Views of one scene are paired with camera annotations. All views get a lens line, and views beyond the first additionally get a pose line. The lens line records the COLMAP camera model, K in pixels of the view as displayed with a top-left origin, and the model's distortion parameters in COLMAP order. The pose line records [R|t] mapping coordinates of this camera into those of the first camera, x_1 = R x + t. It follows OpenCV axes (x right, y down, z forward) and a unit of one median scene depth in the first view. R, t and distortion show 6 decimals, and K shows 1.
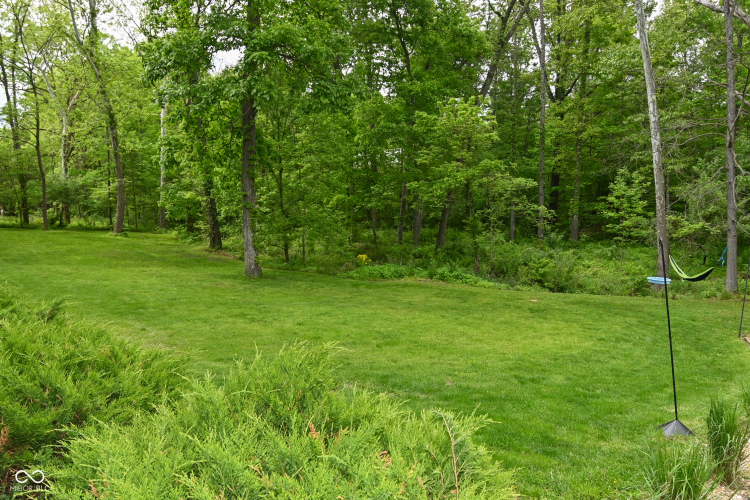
lens RADIAL K [[579.7, 0, 373.1], [0, 579.7, 245.2], [0, 0, 1]] dist [0.014186, -0.030051]
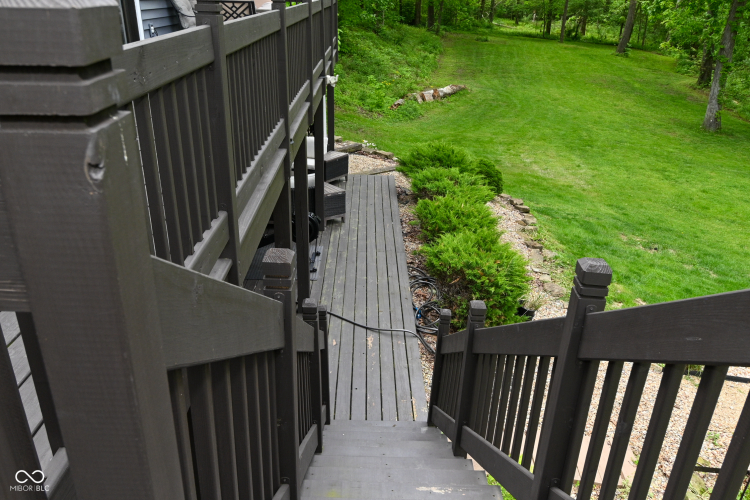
lens RADIAL K [[578.1, 0, 374.0], [0, 578.1, 250.8], [0, 0, 1]] dist [0.039607, -0.051659]
pose [[0.674305, 0.321885, -0.664608, 0.071434], [-0.078190, 0.926062, 0.369182, -0.038733], [0.734302, -0.196976, 0.649616, -0.079850]]
